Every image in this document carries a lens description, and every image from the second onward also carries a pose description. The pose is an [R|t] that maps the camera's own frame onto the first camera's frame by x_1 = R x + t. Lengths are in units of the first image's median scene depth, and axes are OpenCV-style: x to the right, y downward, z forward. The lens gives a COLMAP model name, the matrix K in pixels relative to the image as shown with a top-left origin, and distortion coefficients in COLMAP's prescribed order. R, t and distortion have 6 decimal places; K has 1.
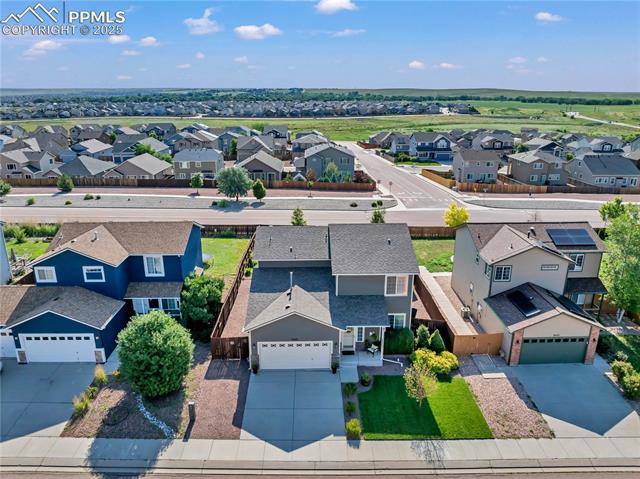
lens RADIAL K [[457.0, 0, 327.3], [0, 457.0, 225.4], [0, 0, 1]] dist [-0.045673, -0.007289]
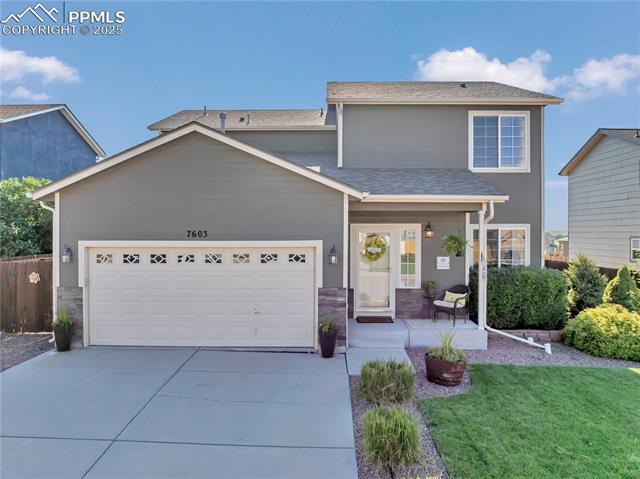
lens RADIAL K [[457.0, 0, 327.3], [0, 457.0, 225.4], [0, 0, 1]] dist [-0.045673, -0.007289]
pose [[0.998629, -0.005202, -0.052085, 0.030722], [-0.008977, 0.963284, -0.268335, 0.321174], [0.051568, 0.268435, 0.961916, 0.698268]]
